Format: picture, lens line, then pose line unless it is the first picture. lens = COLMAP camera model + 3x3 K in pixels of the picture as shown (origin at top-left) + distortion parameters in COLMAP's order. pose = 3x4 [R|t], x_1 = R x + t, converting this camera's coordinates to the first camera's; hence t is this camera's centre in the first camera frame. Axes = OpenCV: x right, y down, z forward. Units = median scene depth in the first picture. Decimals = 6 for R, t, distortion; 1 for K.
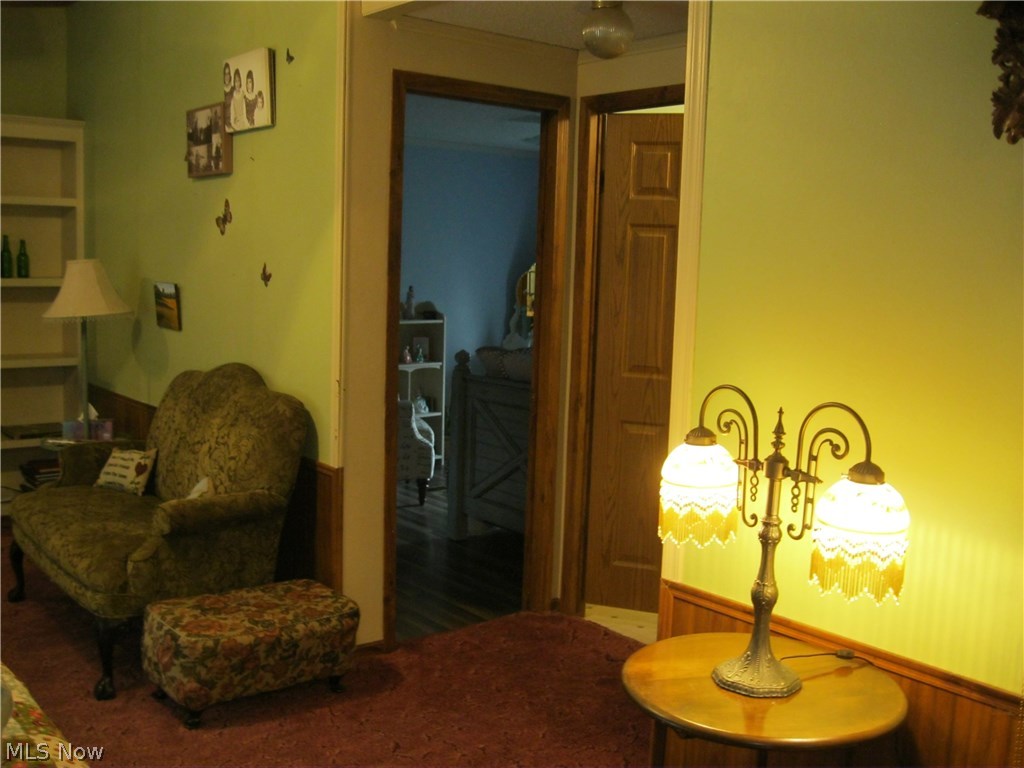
lens RADIAL K [[1052.5, 0, 514.1], [0, 1052.5, 379.1], [0, 0, 1]] dist [-0.105310, 0.000000]
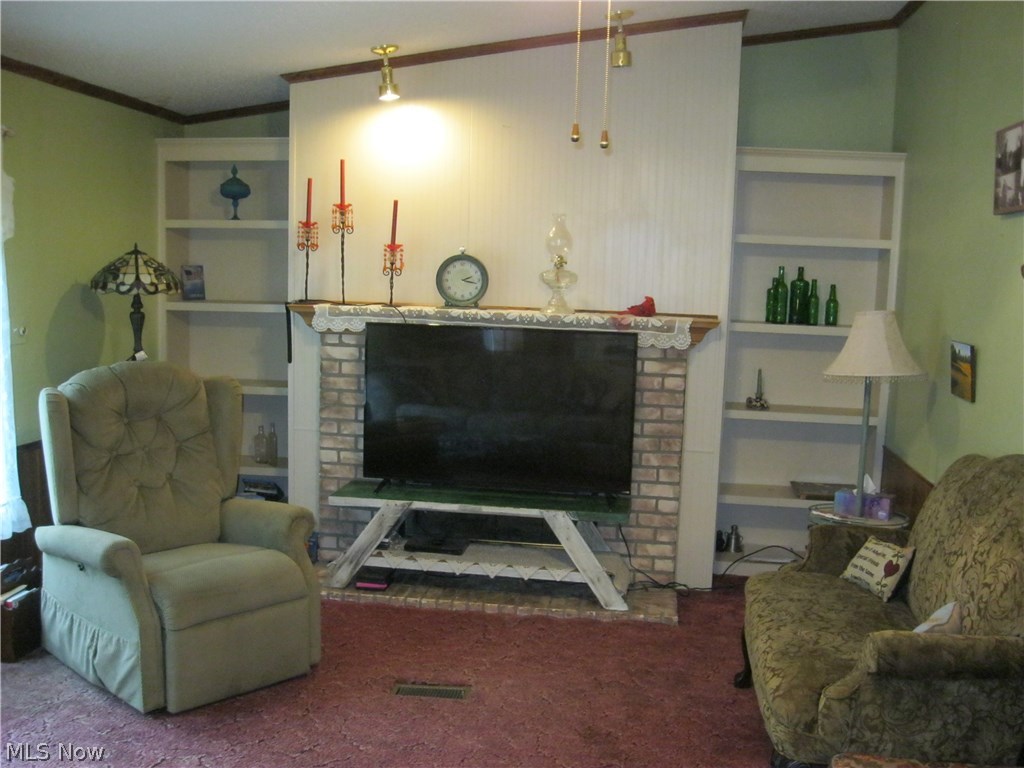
lens RADIAL K [[1052.5, 0, 498.4], [0, 1052.5, 401.0], [0, 0, 1]] dist [-0.105310, 0.000000]
pose [[0.672877, 0.082357, -0.735156, 0.024422], [-0.093531, 0.995280, 0.025890, -0.040584], [0.733818, 0.051339, 0.677404, 0.218471]]
